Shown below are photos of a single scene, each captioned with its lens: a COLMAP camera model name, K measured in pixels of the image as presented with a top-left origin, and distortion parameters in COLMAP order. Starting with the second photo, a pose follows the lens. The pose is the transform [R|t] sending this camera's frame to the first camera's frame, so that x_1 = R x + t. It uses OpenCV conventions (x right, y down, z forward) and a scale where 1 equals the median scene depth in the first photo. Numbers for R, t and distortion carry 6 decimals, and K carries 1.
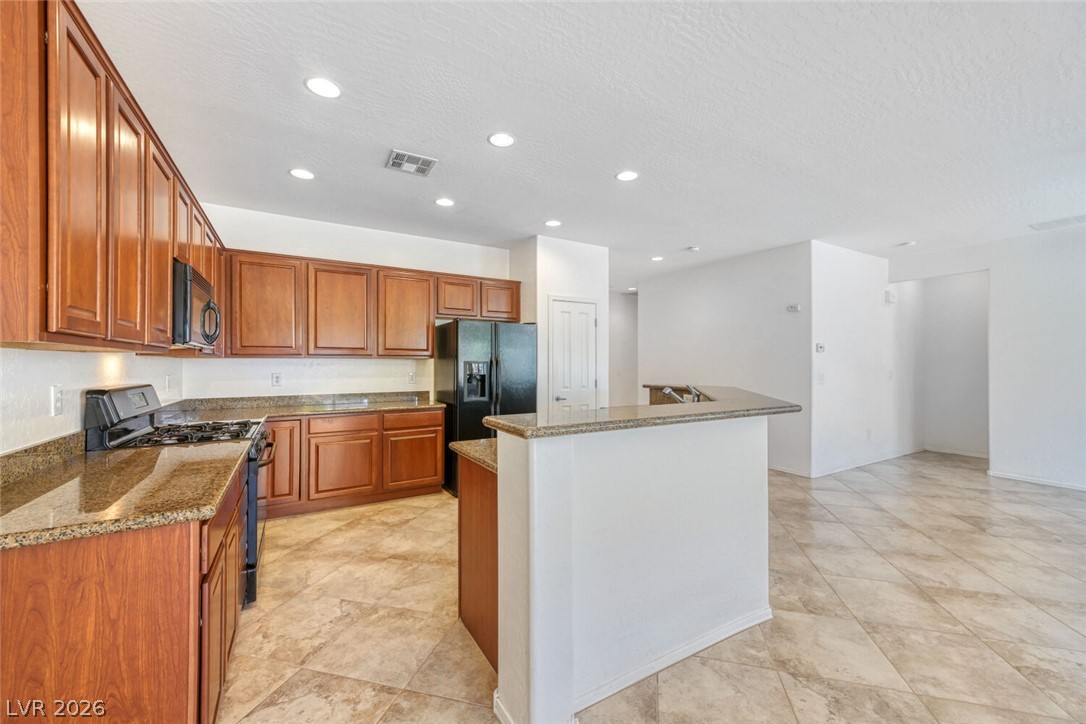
lens RADIAL K [[423.3, 0, 544.8], [0, 423.3, 361.3], [0, 0, 1]] dist [0.000116, -0.000083]
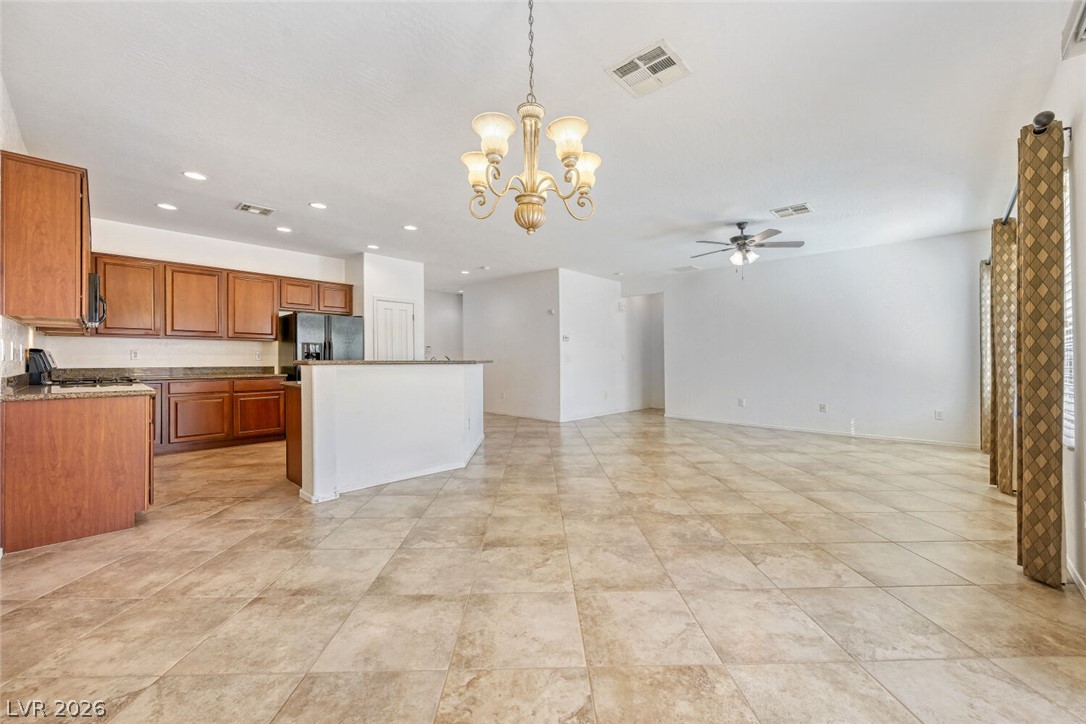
lens RADIAL K [[424.1, 0, 553.6], [0, 424.1, 362.0], [0, 0, 1]] dist [-0.000666, -0.000063]
pose [[0.956627, 0.000167, 0.291317, 0.201095], [-0.003874, 0.999919, 0.012148, 0.045205], [-0.291291, -0.012750, 0.956550, -0.590130]]
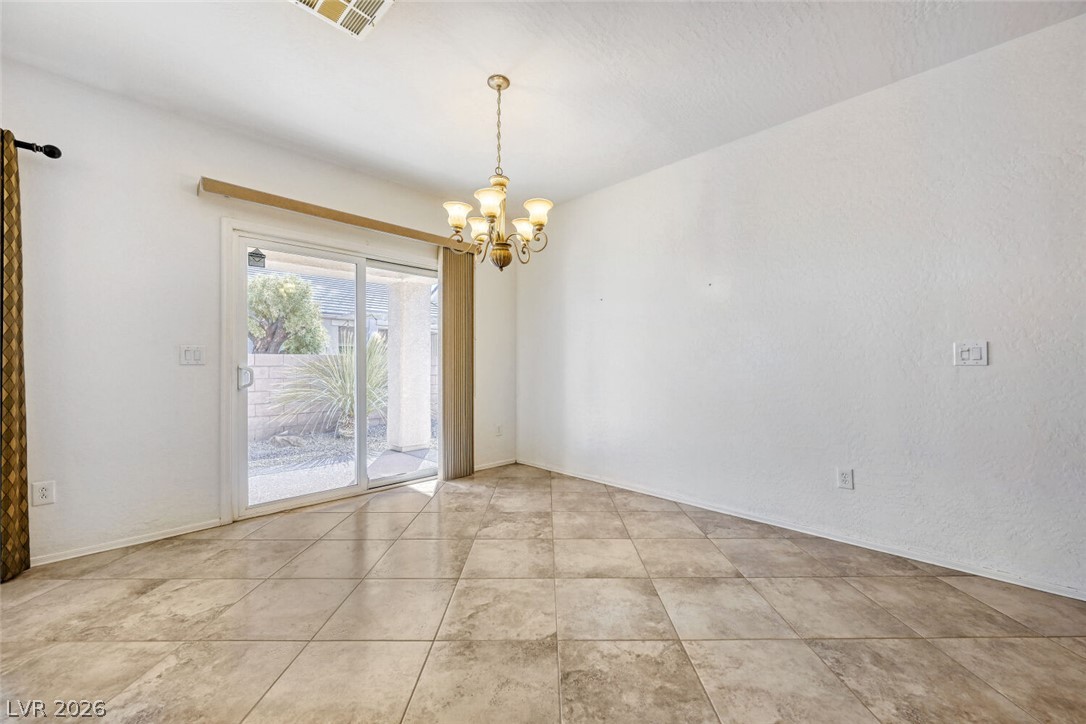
lens RADIAL K [[426.1, 0, 547.6], [0, 426.1, 363.3], [0, 0, 1]] dist [-0.000590, -0.000134]
pose [[-0.967196, -0.000319, -0.254030, 0.410994], [0.002746, 0.999928, -0.011709, 0.053153], [0.254015, -0.012022, -0.967126, 0.498171]]
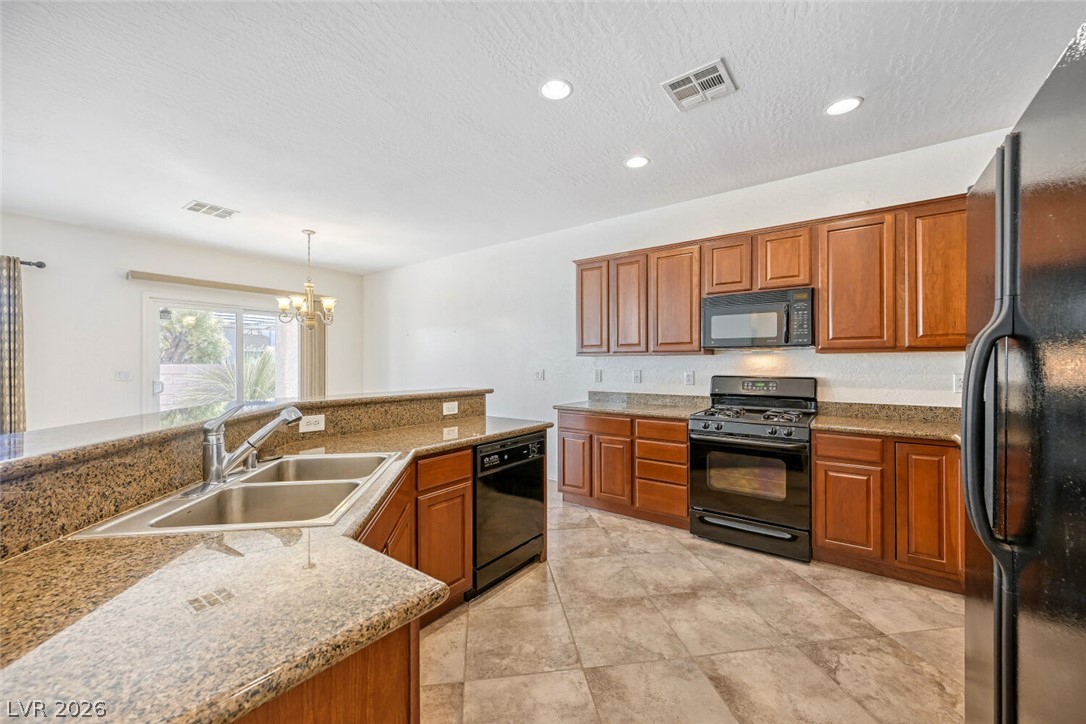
lens RADIAL K [[423.3, 0, 544.8], [0, 423.3, 361.3], [0, 0, 1]] dist [0.000116, -0.000083]
pose [[-0.920979, -0.000029, -0.389611, 0.170216], [0.005729, 0.999891, -0.013618, 0.013333], [0.389569, -0.014774, -0.920879, 1.236555]]
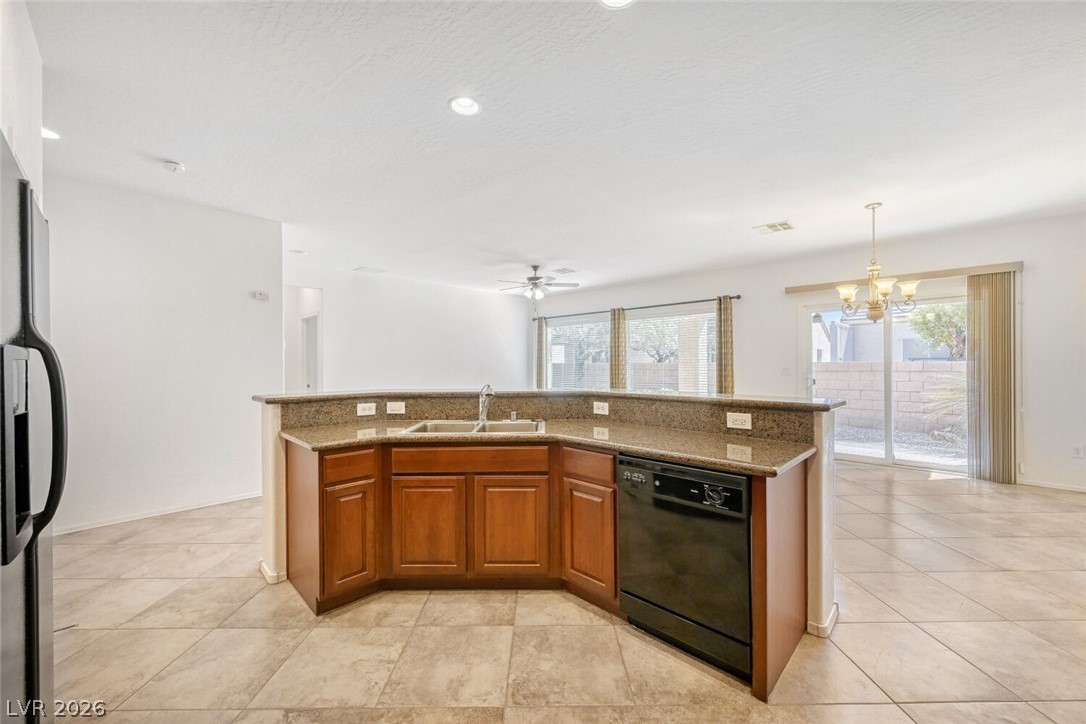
lens RADIAL K [[423.3, 0, 544.8], [0, 423.3, 361.3], [0, 0, 1]] dist [0.000116, -0.000083]
pose [[-0.254119, 0.004735, 0.967161, -0.463644], [-0.003487, 0.999977, -0.005812, 0.007575], [-0.967167, -0.004849, -0.254097, 0.888587]]
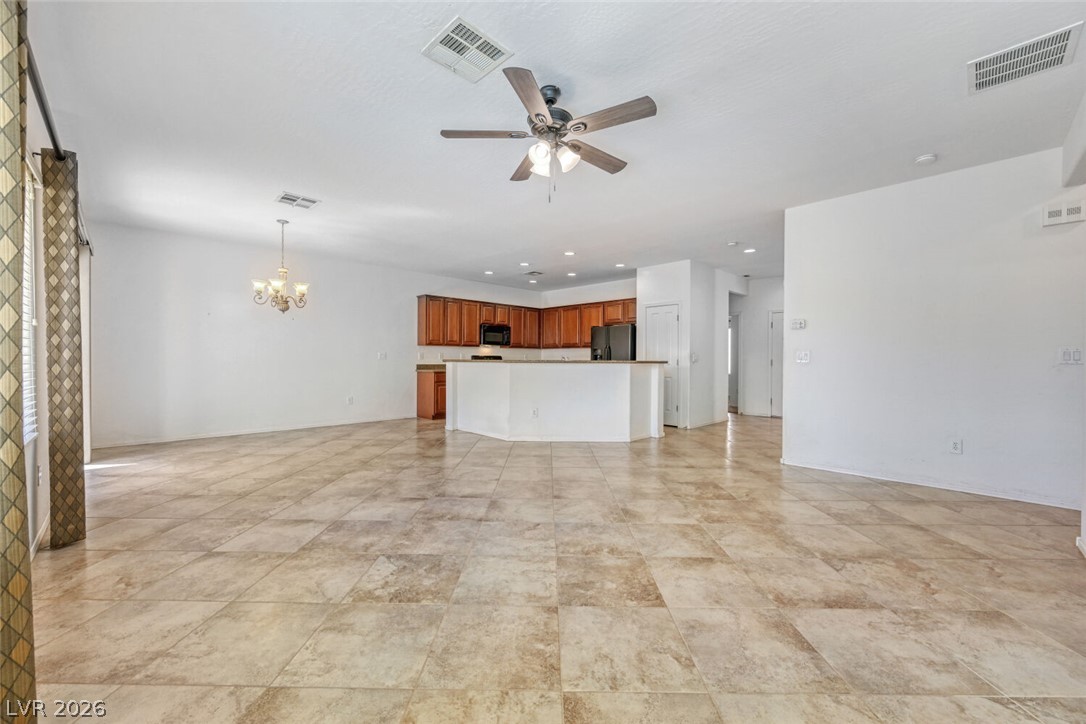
lens RADIAL K [[431.4, 0, 542.1], [0, 431.4, 365.5], [0, 0, 1]] dist [-0.000225, -0.000029]
pose [[0.245715, 0.016207, -0.969207, 1.814523], [0.003158, 0.999842, 0.017520, 0.048936], [0.969337, -0.007366, 0.245625, 0.309856]]
